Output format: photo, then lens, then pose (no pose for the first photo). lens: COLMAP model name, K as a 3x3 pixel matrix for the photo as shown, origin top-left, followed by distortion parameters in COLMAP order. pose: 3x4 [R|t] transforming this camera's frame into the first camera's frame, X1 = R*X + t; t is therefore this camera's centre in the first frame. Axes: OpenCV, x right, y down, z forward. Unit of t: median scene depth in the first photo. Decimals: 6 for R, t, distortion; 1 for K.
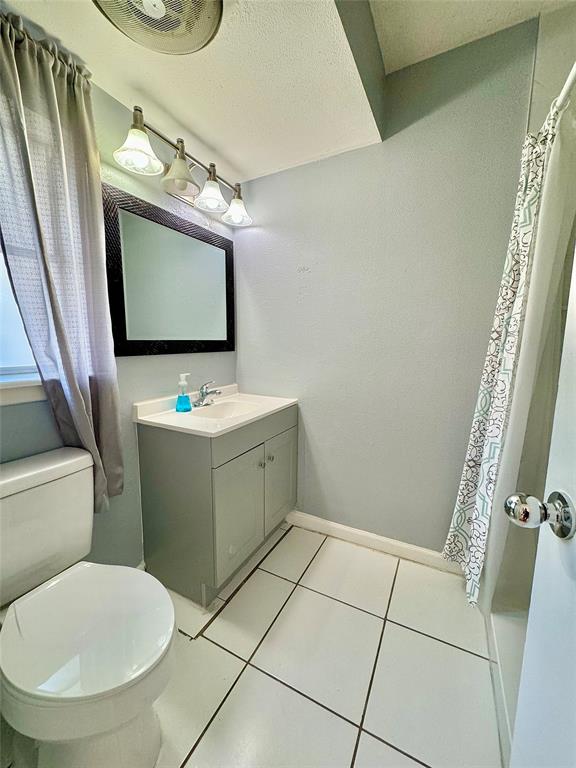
lens RADIAL K [[308.0, 0, 288.8], [0, 308.0, 389.2], [0, 0, 1]] dist [-0.002597, 0.000386]
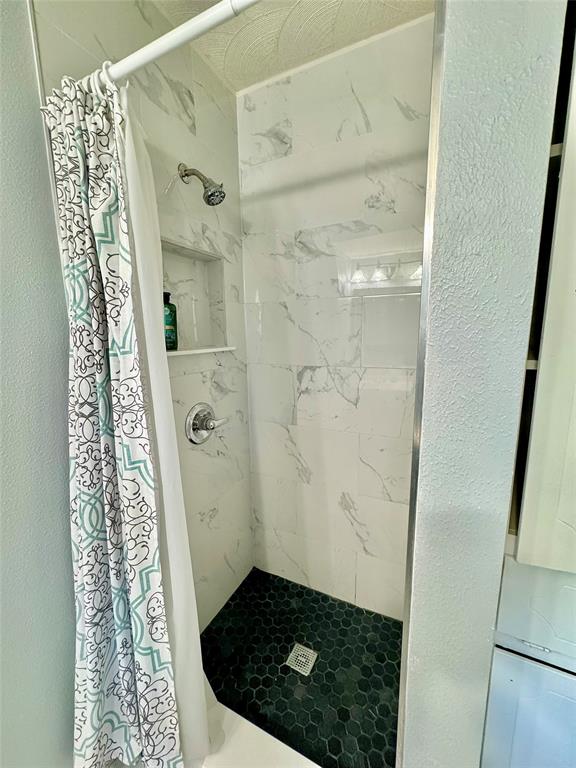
lens RADIAL K [[308.0, 0, 288.5], [0, 308.0, 382.4], [0, 0, 1]] dist [-0.002597, 0.000386]
pose [[-0.089182, -0.179993, 0.979617, 0.260430], [0.120678, 0.974337, 0.190010, -1.397854], [-0.988678, 0.135164, -0.065172, 3.057262]]
